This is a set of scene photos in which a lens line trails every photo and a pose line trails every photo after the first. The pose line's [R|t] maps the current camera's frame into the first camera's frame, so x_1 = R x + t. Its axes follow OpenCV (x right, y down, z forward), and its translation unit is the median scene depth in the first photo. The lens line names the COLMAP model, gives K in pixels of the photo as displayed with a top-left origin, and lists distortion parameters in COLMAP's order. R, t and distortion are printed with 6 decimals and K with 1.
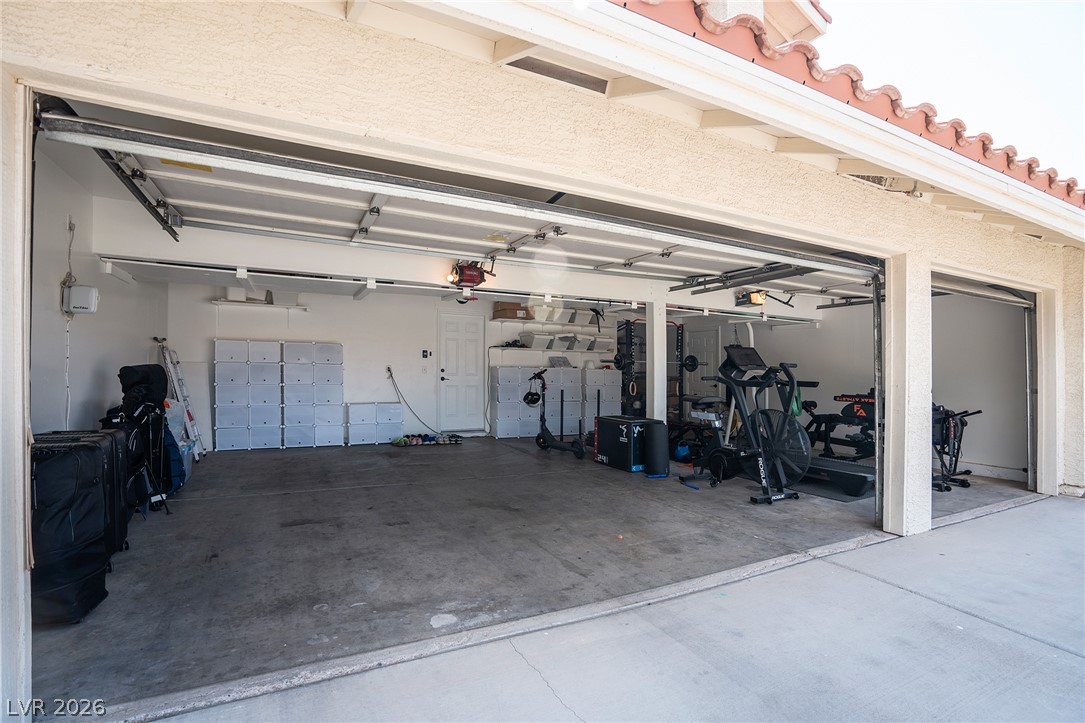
lens RADIAL K [[506.9, 0, 540.8], [0, 506.9, 362.8], [0, 0, 1]] dist [-0.050366, 0.017179]
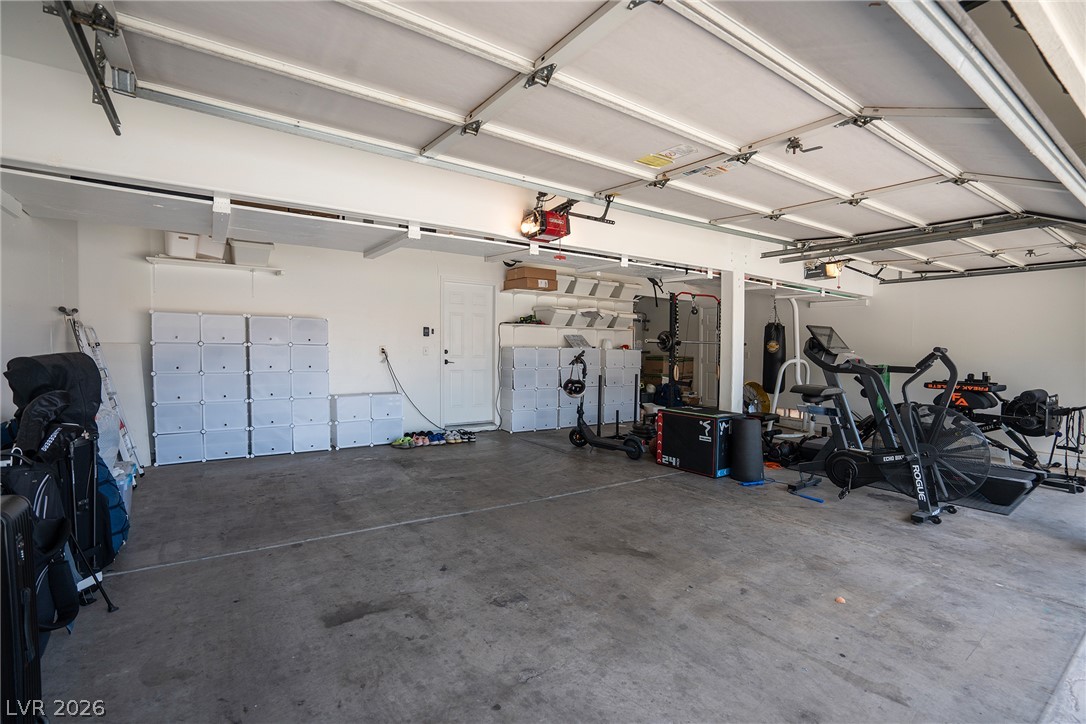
lens RADIAL K [[507.3, 0, 543.3], [0, 507.3, 355.7], [0, 0, 1]] dist [-0.050366, 0.017179]
pose [[0.990646, -0.002092, 0.136444, -0.239843], [-0.002586, 0.999415, 0.034100, -0.010726], [-0.136435, -0.034133, 0.990061, 0.269716]]
